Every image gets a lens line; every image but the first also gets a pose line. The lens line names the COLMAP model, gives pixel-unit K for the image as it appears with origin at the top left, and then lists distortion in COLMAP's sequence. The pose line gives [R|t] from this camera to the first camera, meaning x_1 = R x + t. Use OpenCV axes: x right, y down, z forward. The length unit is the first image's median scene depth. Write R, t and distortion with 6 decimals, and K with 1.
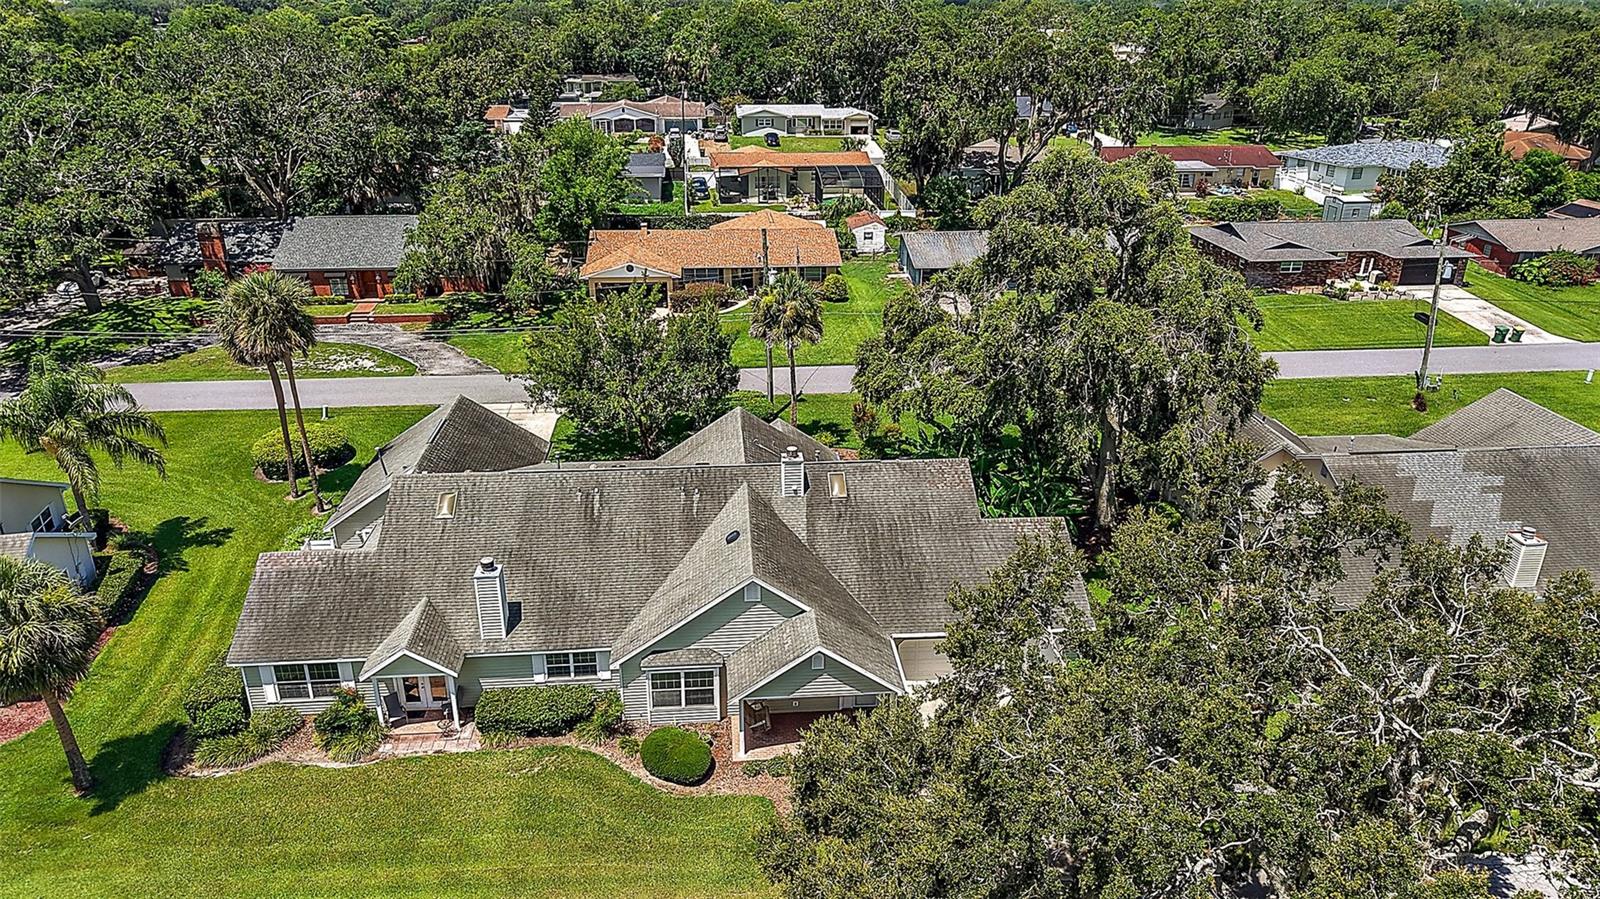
lens RADIAL K [[1119.5, 0, 798.9], [0, 1119.5, 445.0], [0, 0, 1]] dist [-0.005636, -0.005702]
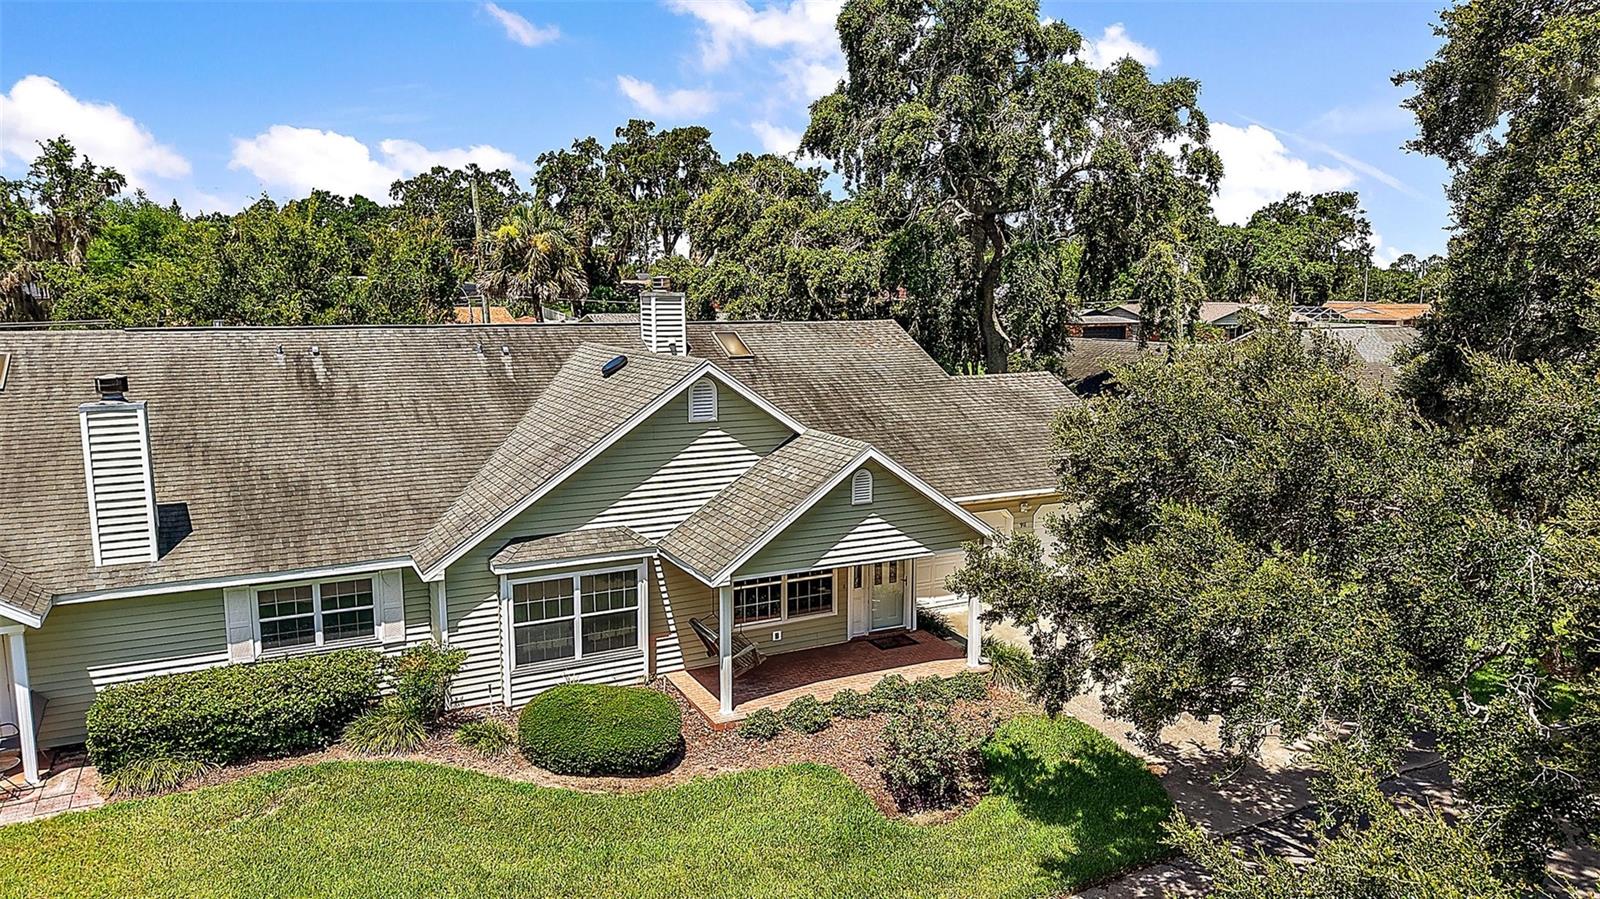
lens RADIAL K [[1119.5, 0, 805.6], [0, 1119.5, 455.3], [0, 0, 1]] dist [-0.005636, -0.005702]
pose [[0.918336, -0.057230, 0.391642, -0.200325], [0.156908, 0.961056, -0.227488, 0.278135], [-0.363371, 0.270362, 0.891553, 0.507908]]
